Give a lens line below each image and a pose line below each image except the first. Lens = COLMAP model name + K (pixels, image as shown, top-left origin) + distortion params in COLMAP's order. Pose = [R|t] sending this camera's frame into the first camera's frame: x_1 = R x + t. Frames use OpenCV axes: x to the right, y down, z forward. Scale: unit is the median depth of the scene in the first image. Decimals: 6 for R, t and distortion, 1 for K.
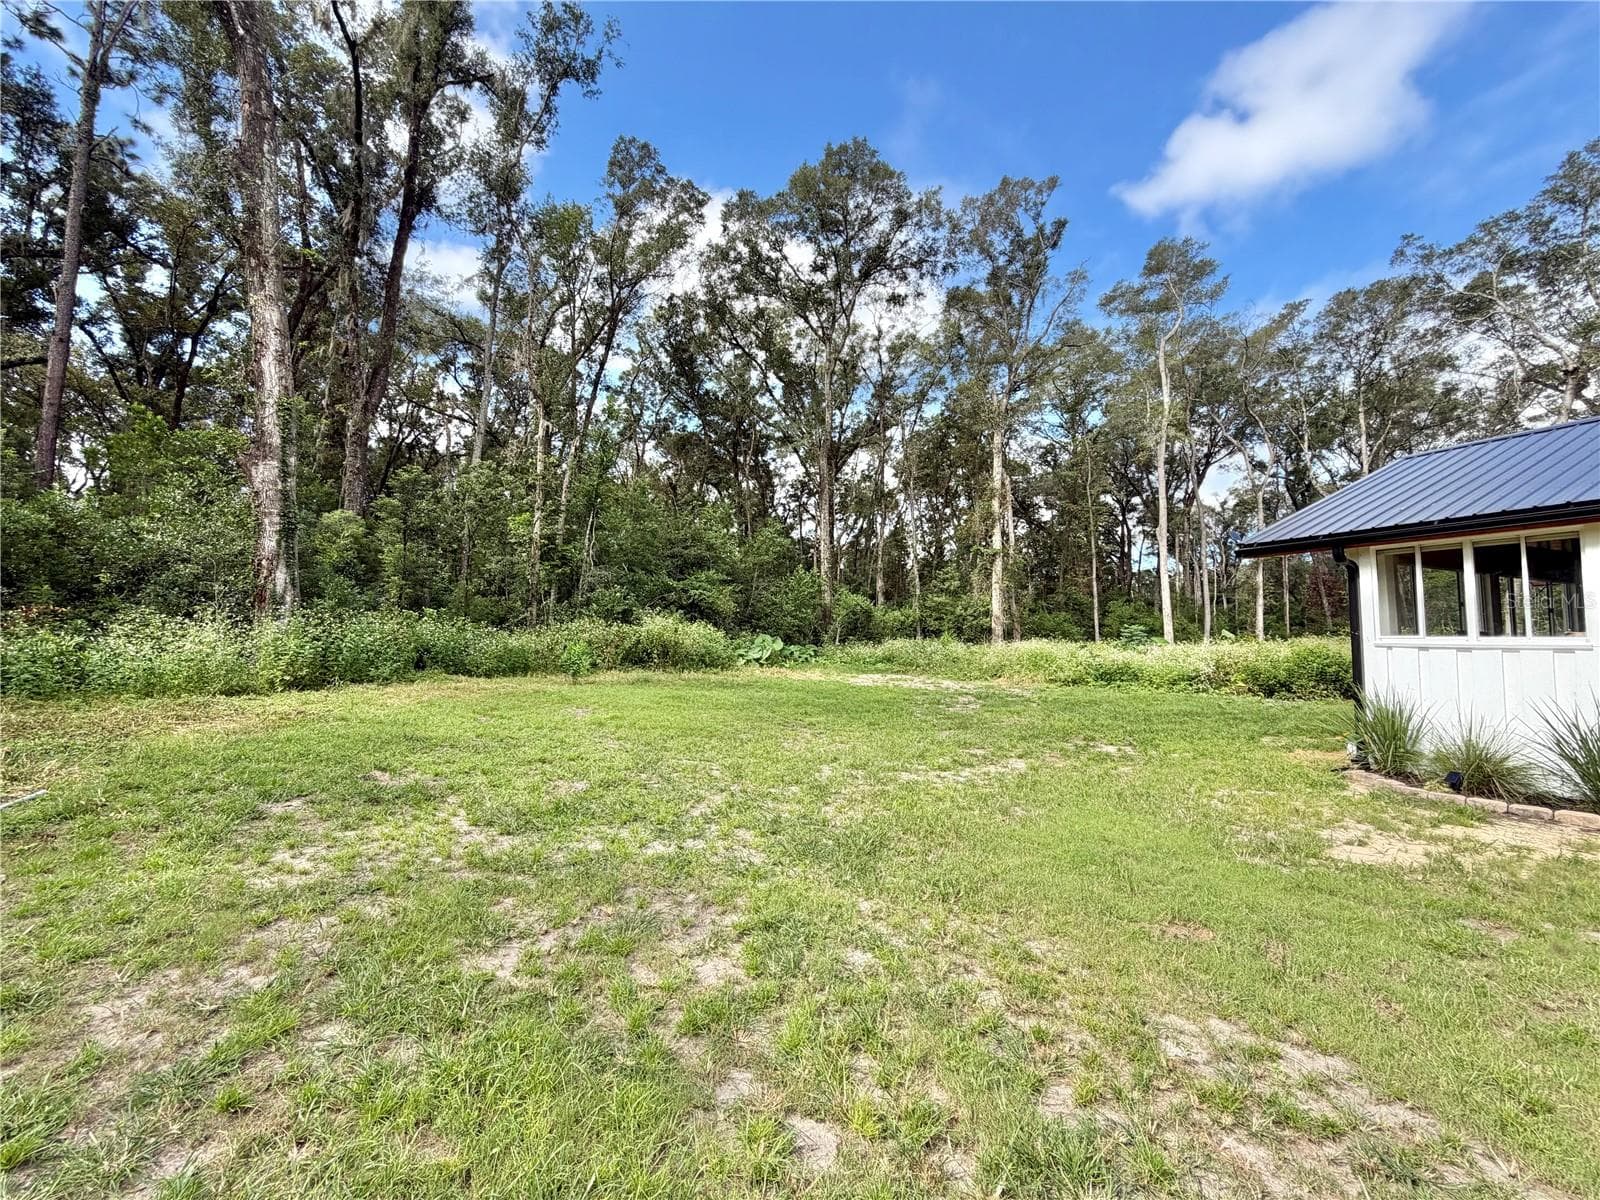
lens RADIAL K [[643.4, 0, 800.0], [0, 643.4, 600.0], [0, 0, 1]] dist [0.000696, -0.000221]
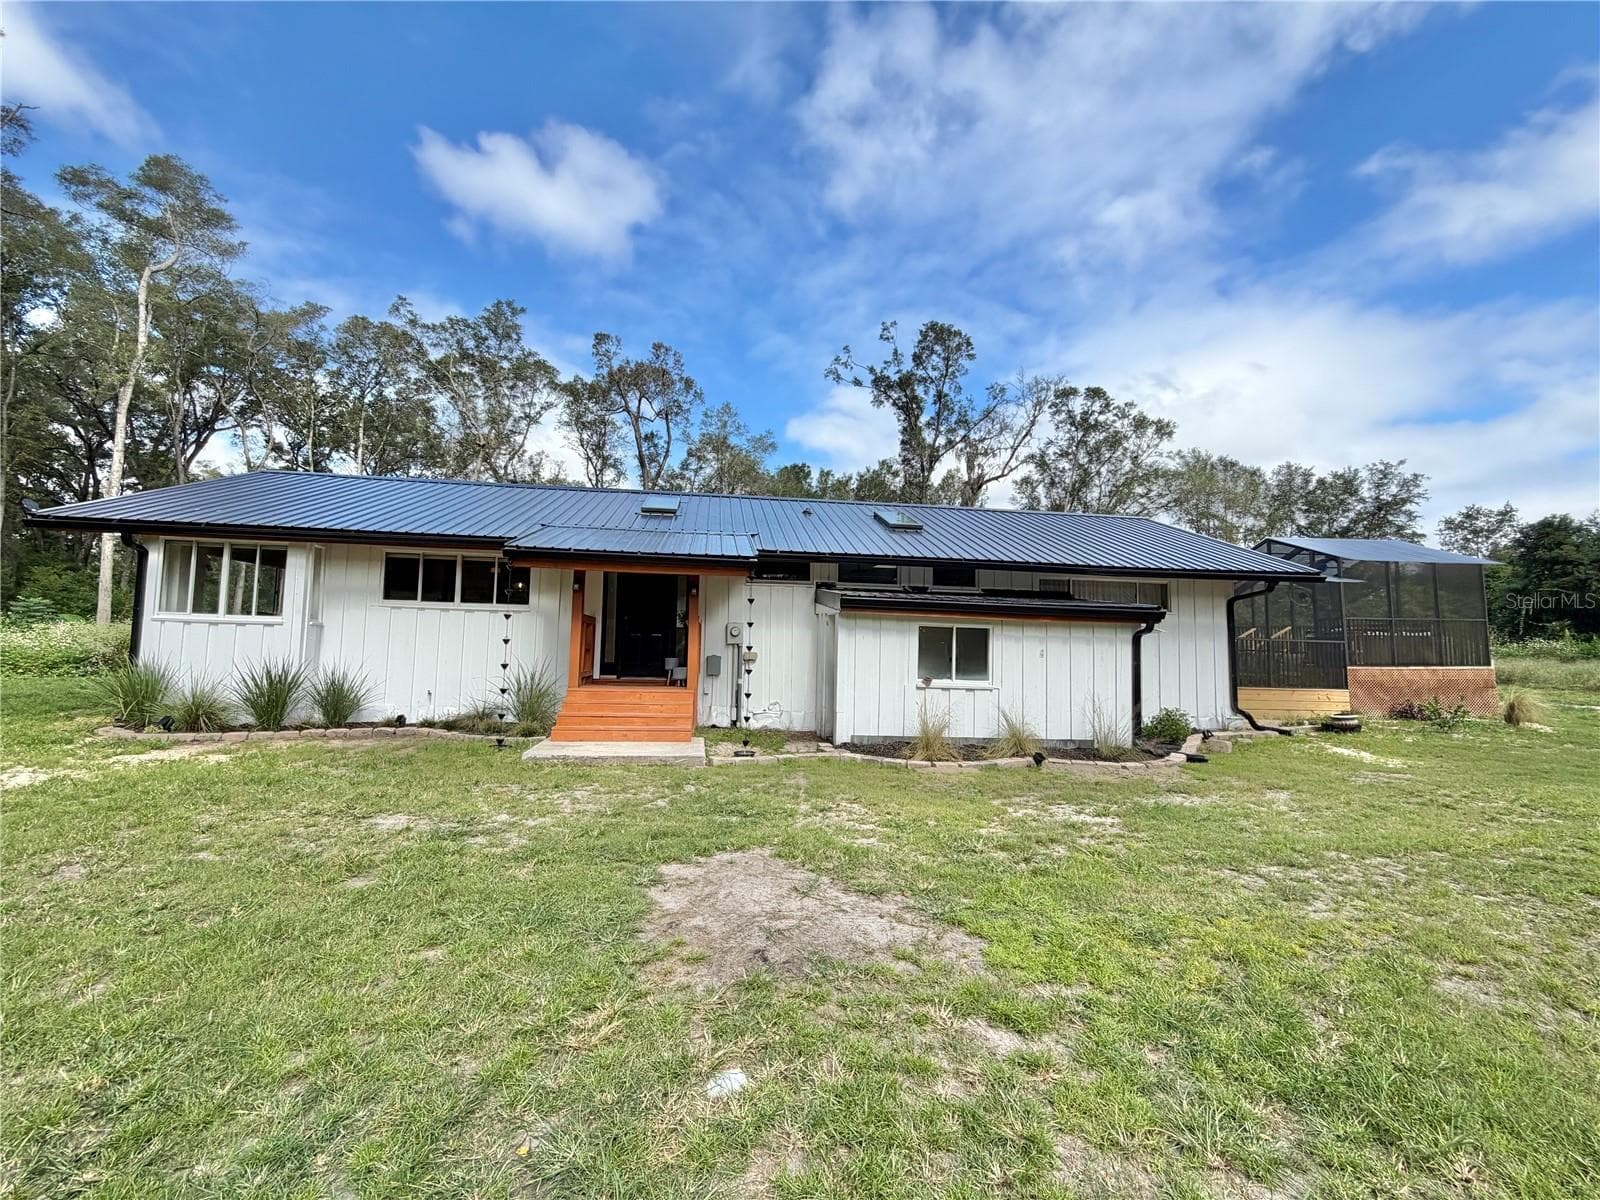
lens RADIAL K [[643.4, 0, 800.0], [0, 643.4, 600.0], [0, 0, 1]] dist [0.000696, -0.000221]
pose [[0.283906, 0.067132, 0.956499, 0.024910], [-0.085640, 0.995335, -0.044438, -0.003311], [-0.955020, -0.069299, 0.288330, -0.113326]]
